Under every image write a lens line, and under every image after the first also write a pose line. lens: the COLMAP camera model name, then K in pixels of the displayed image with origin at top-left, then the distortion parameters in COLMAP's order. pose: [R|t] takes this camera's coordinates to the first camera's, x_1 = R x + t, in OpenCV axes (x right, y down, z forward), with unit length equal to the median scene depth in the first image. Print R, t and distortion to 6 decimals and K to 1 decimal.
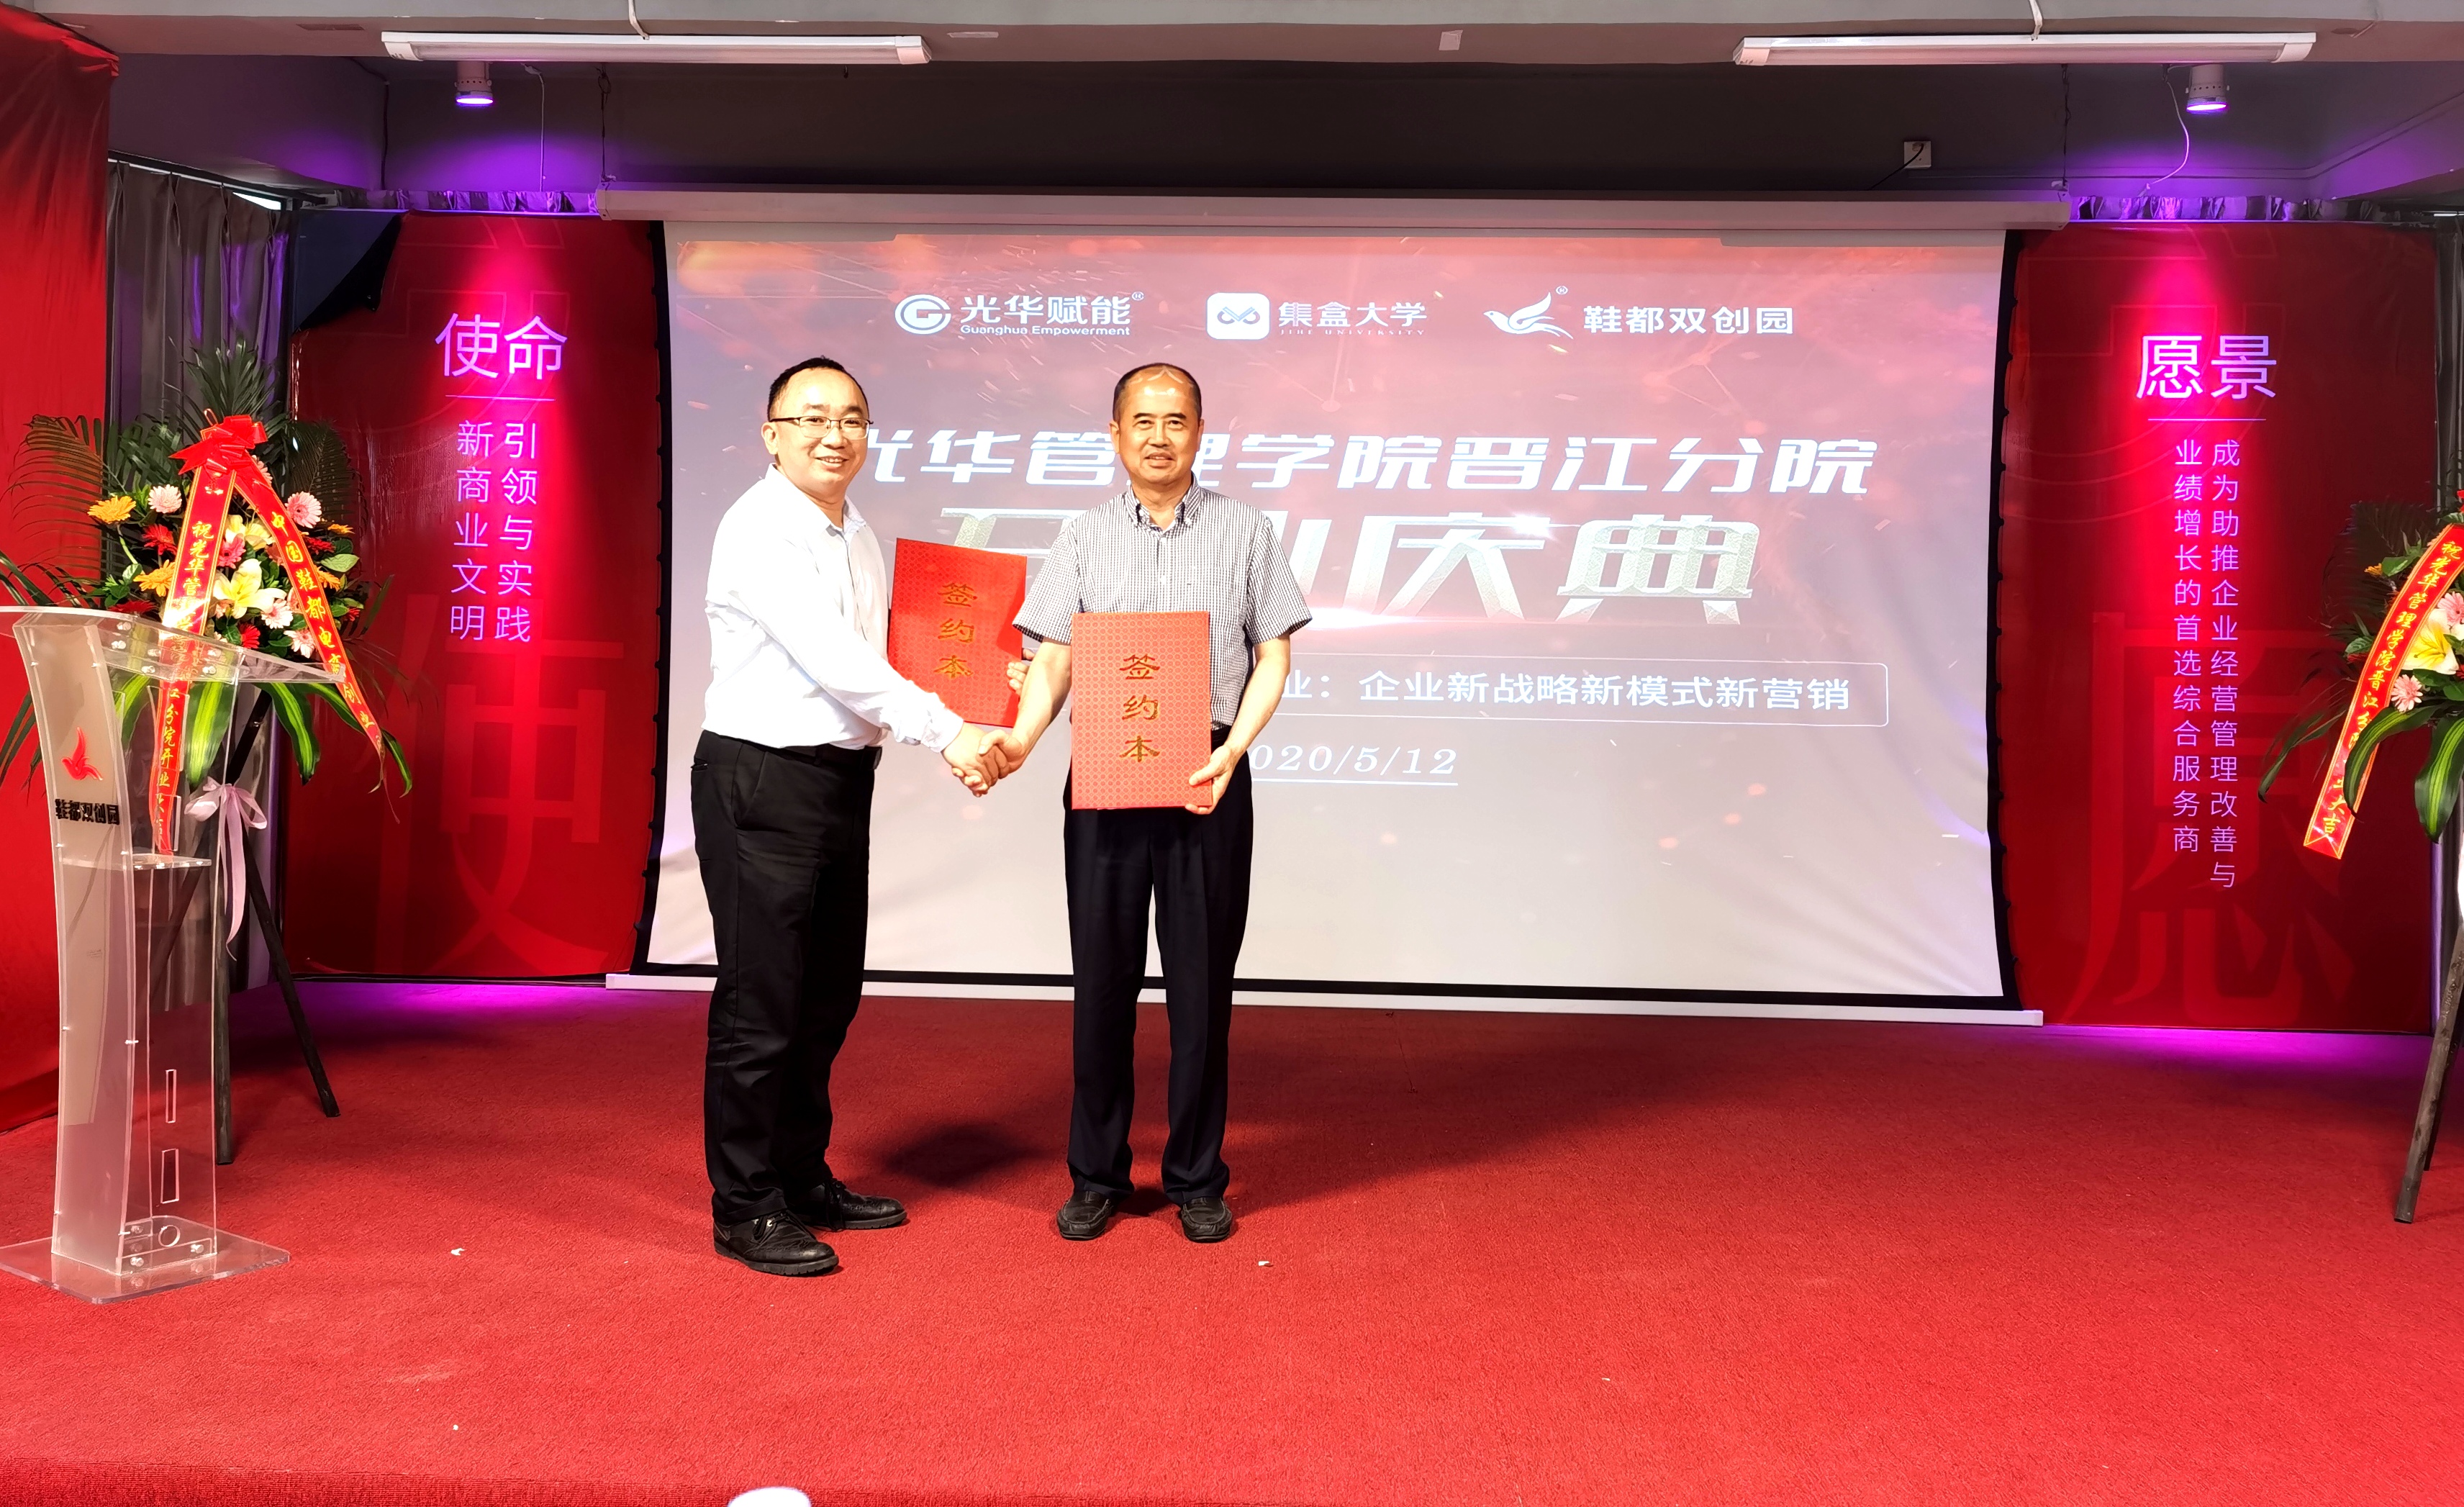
lens RADIAL K [[2266.3, 0, 1217.6], [0, 2266.3, 746.3], [0, 0, 1]] dist [0.050088, -0.114576]
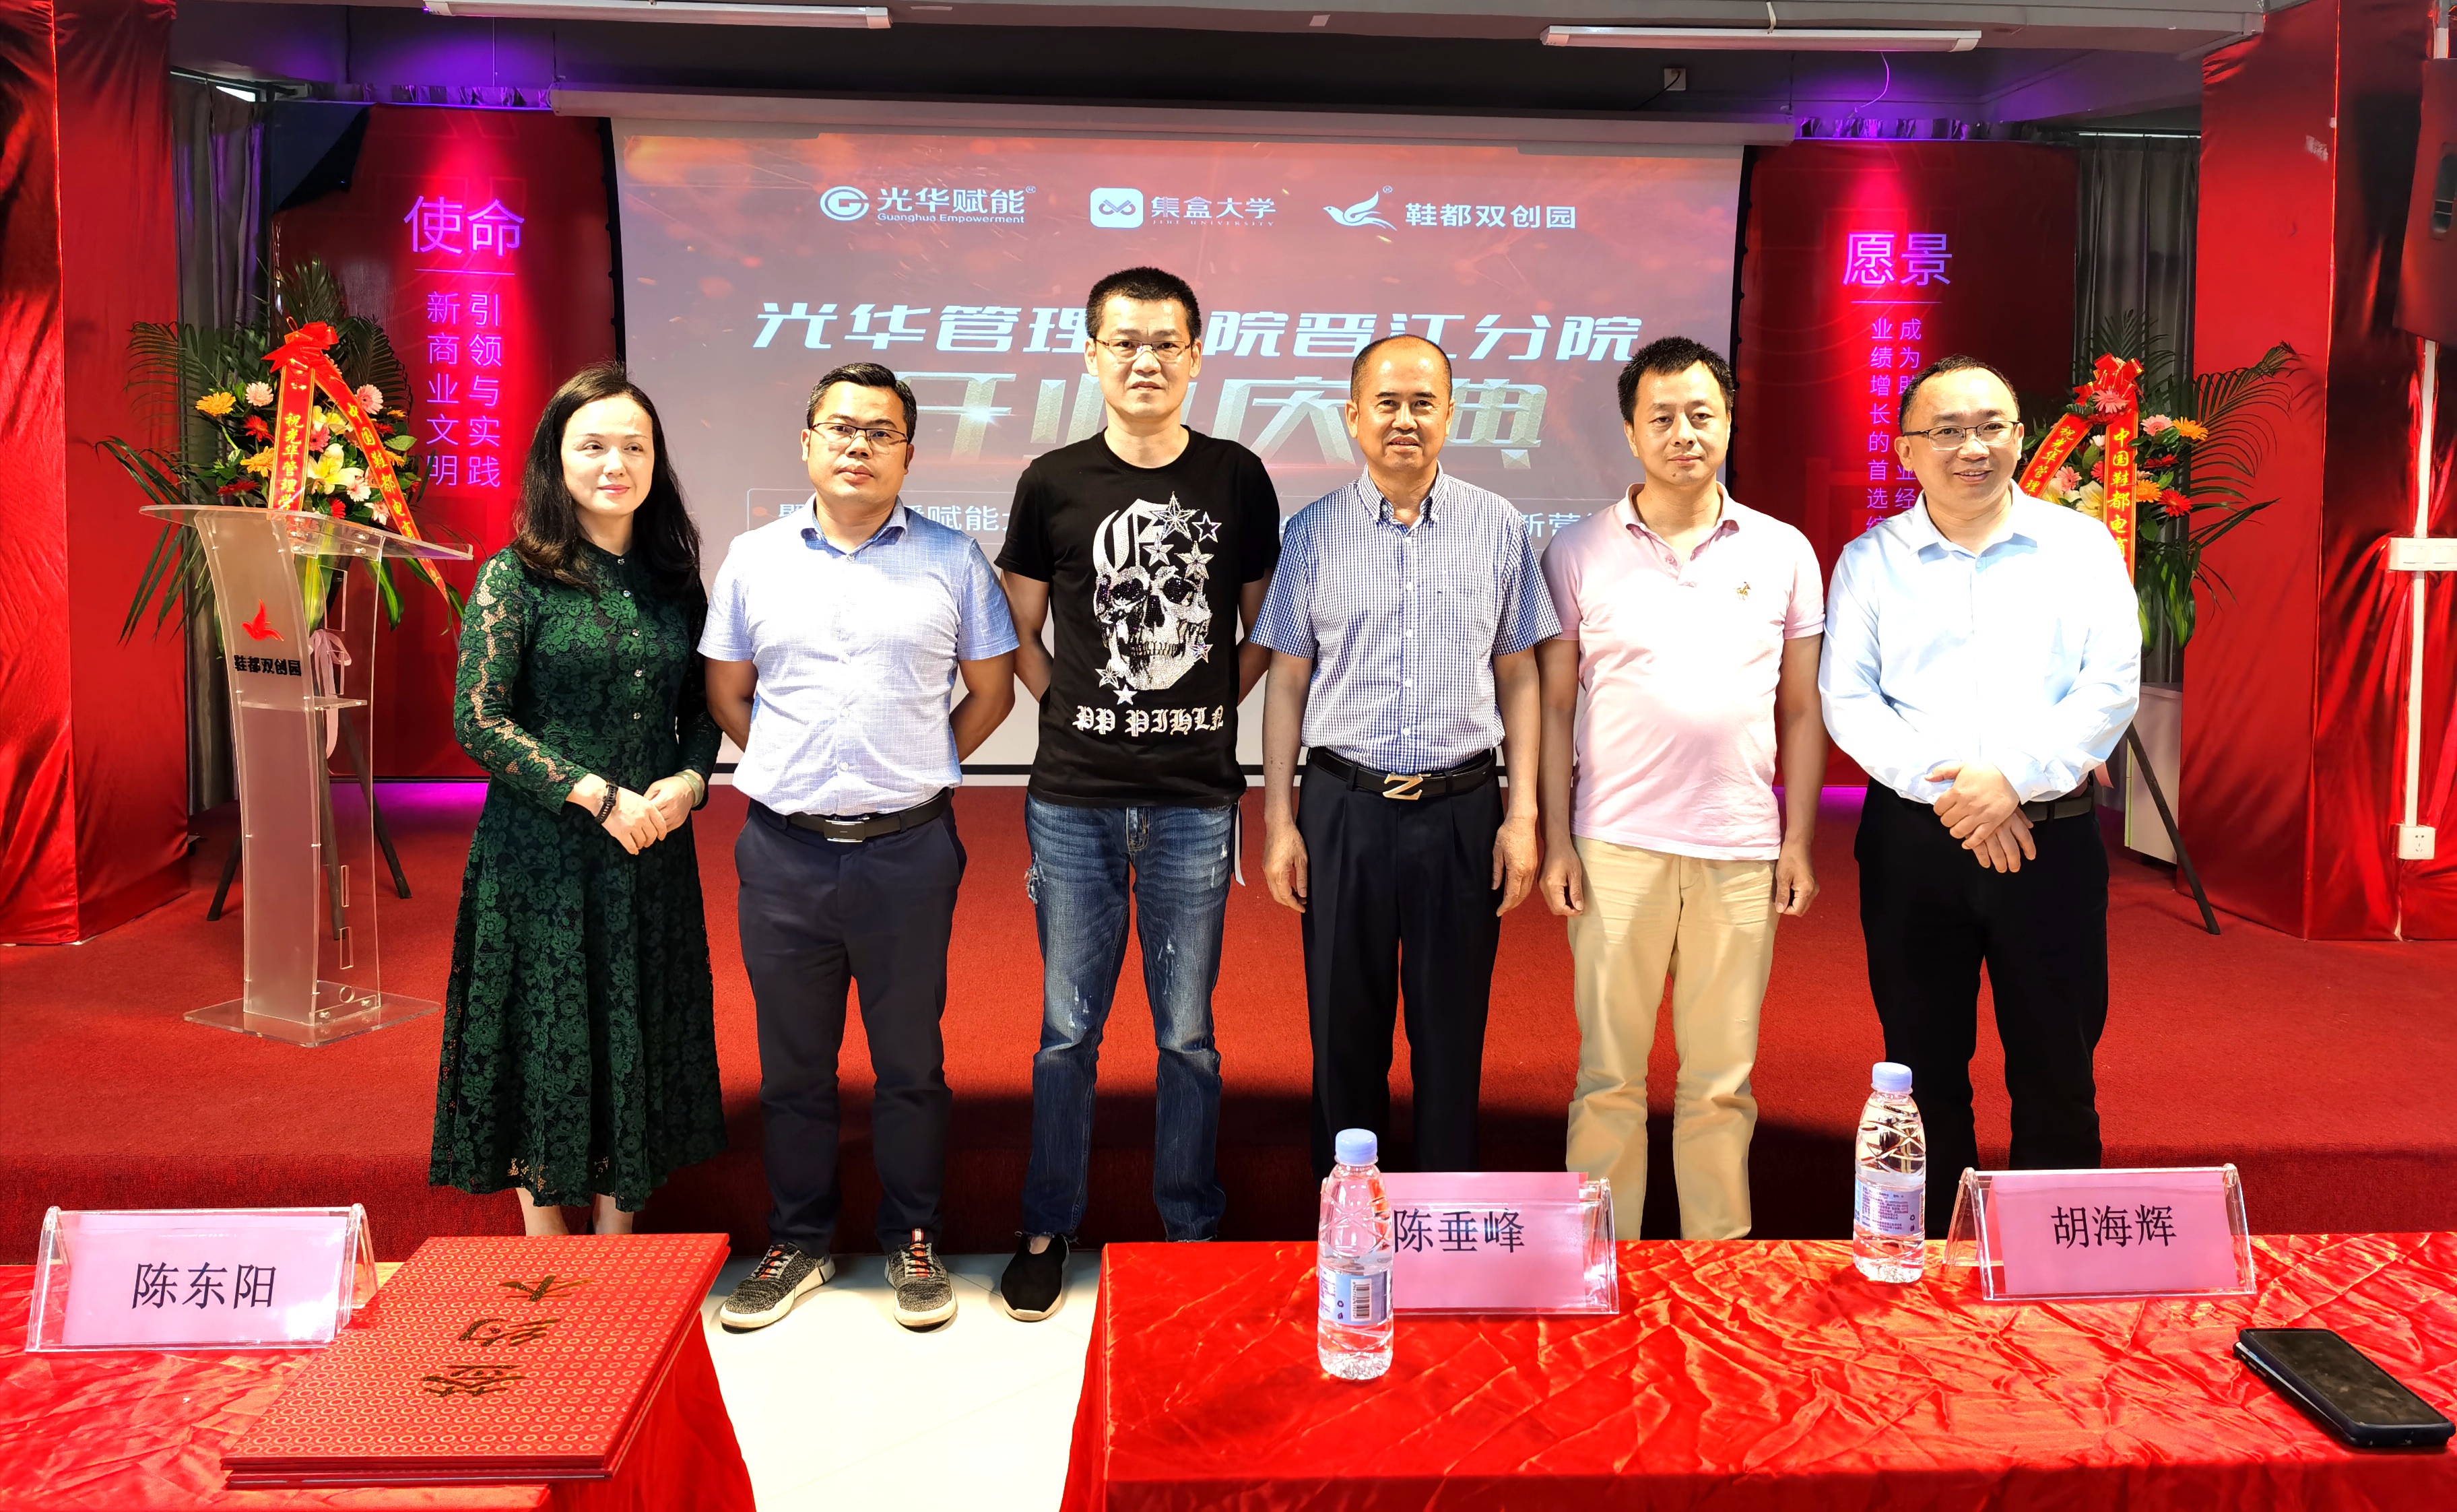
lens RADIAL K [[2247.2, 0, 1228.6], [0, 2247.2, 752.5], [0, 0, 1]] dist [-0.009686, 0.019959]
pose [[0.993086, -0.021599, 0.115382, -0.075232], [0.008787, 0.993846, 0.110419, -0.037046], [-0.117057, -0.108642, 0.987165, -0.193728]]
